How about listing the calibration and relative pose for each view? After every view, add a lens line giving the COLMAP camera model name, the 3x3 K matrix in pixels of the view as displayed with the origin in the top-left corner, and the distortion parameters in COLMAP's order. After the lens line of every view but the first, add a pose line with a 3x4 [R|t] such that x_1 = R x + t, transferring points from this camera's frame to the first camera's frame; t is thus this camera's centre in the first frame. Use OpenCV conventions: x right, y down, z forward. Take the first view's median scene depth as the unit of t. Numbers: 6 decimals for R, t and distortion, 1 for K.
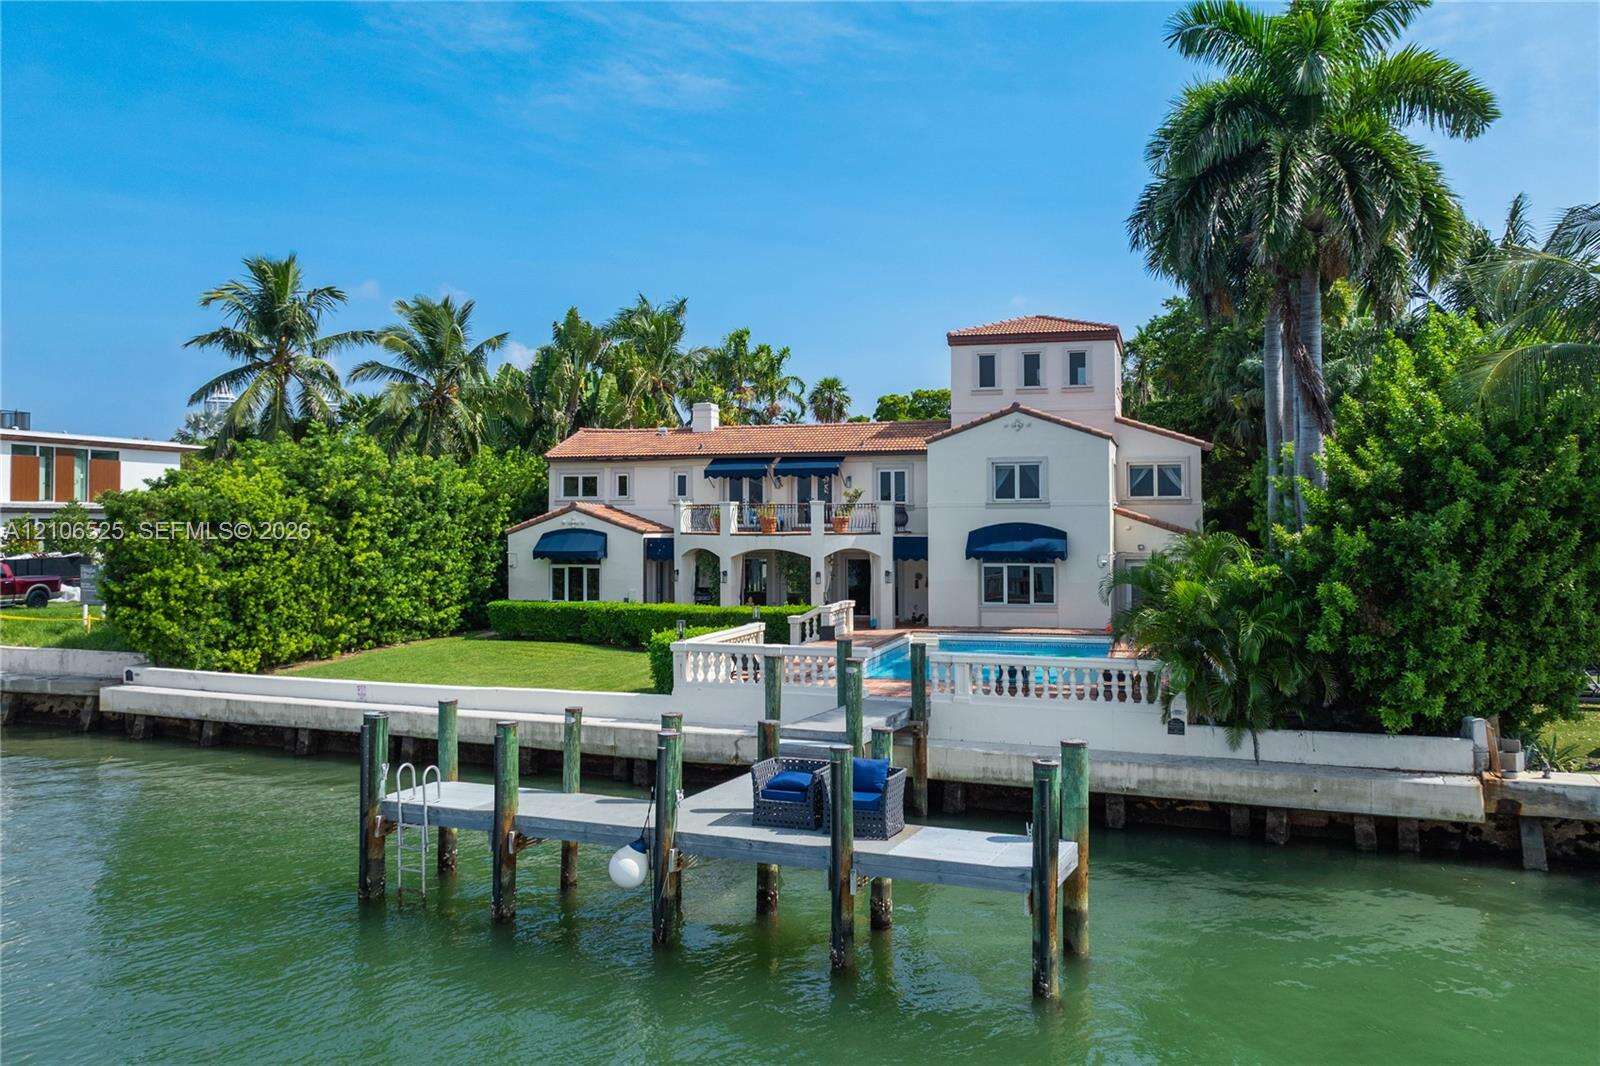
lens RADIAL K [[1123.4, 0, 847.5], [0, 1123.4, 499.3], [0, 0, 1]] dist [-0.007693, -0.006579]
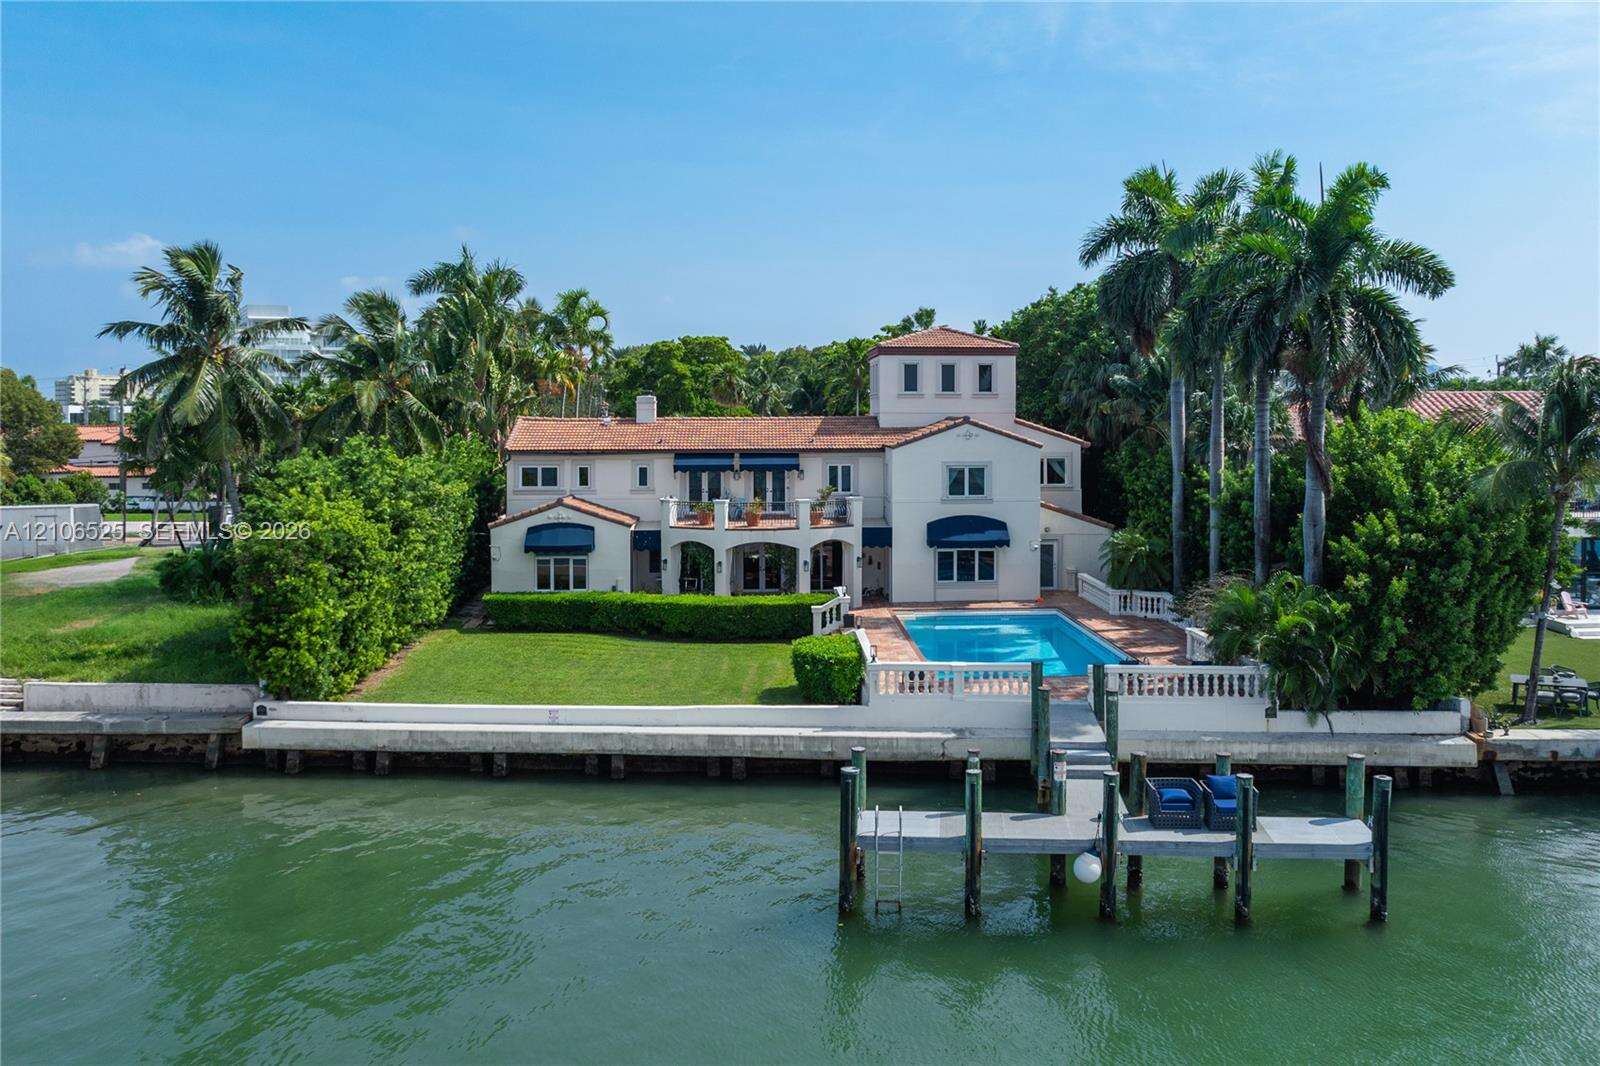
lens RADIAL K [[1108.9, 0, 800.0], [0, 1108.9, 444.4], [0, 0, 1]] dist [-0.003098, 0.000208]
pose [[0.954910, -0.007325, 0.296805, -0.371665], [-0.005470, 0.999092, 0.042257, -0.104259], [-0.296845, -0.041975, 0.954003, -0.083873]]
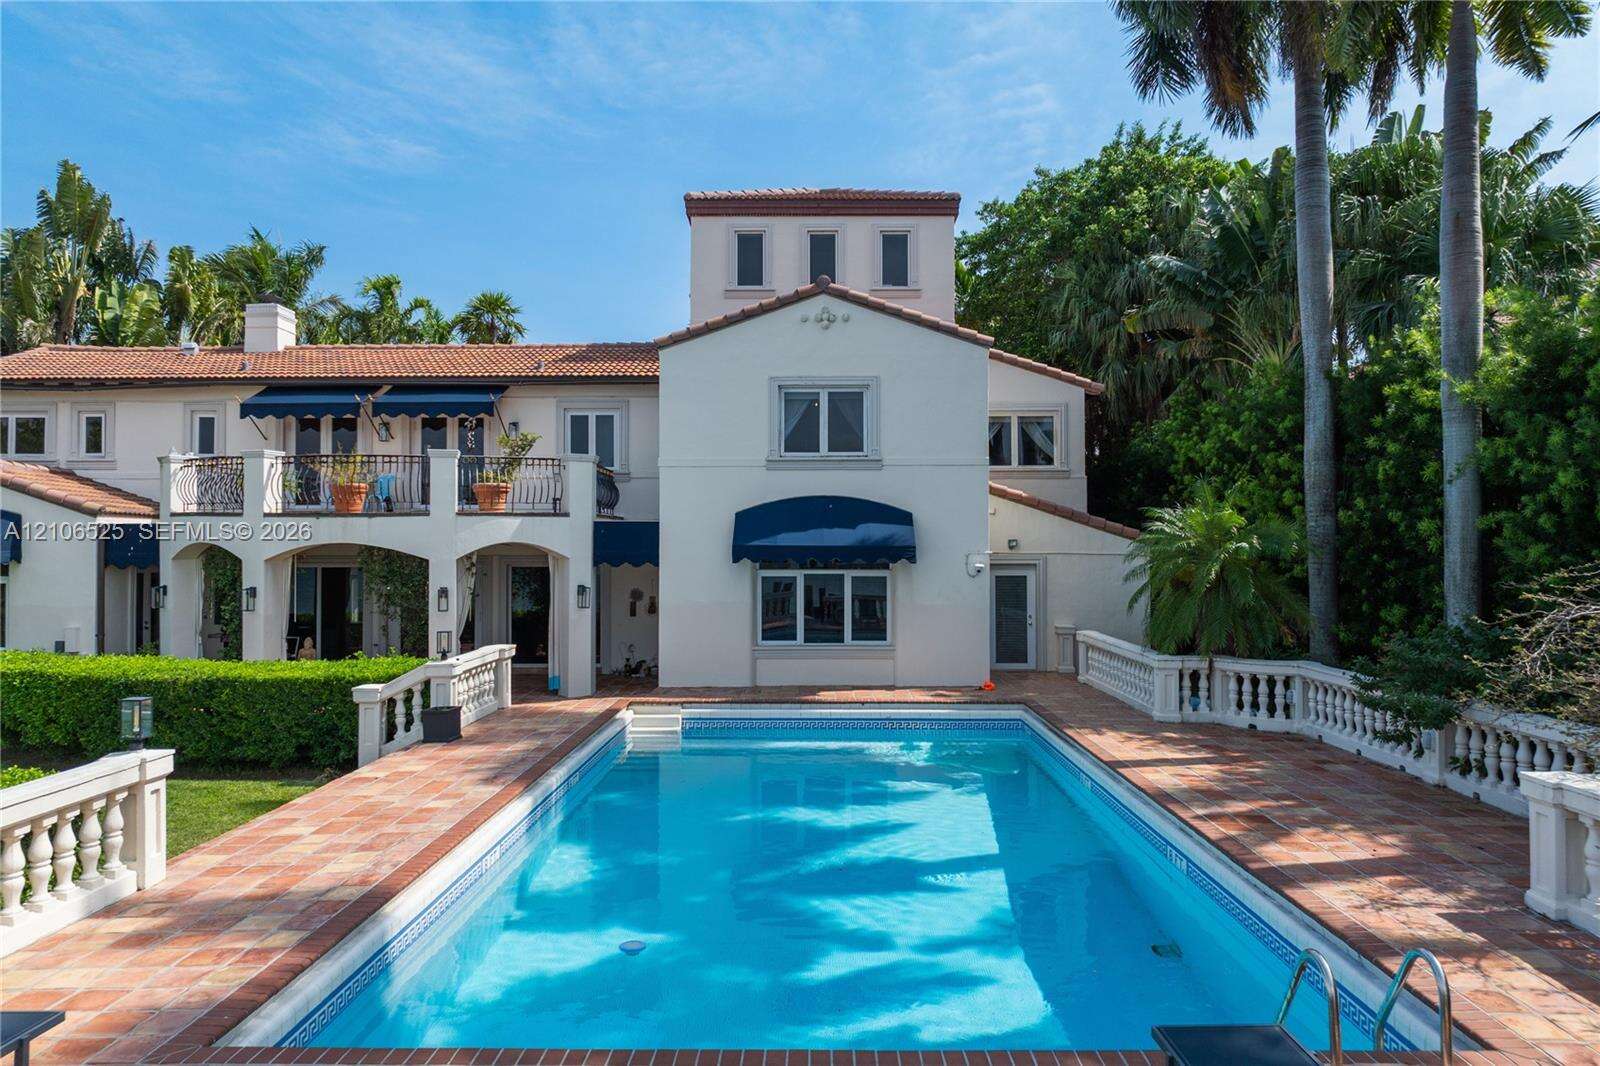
lens RADIAL K [[991.0, 0, 776.5], [0, 991.0, 529.6], [0, 0, 1]] dist [0.026192, -0.058678]
pose [[0.973345, 0.008160, 0.229198, 0.017483], [-0.008276, 0.999966, -0.000459, 0.037323], [-0.229194, -0.001450, 0.973380, 0.528305]]
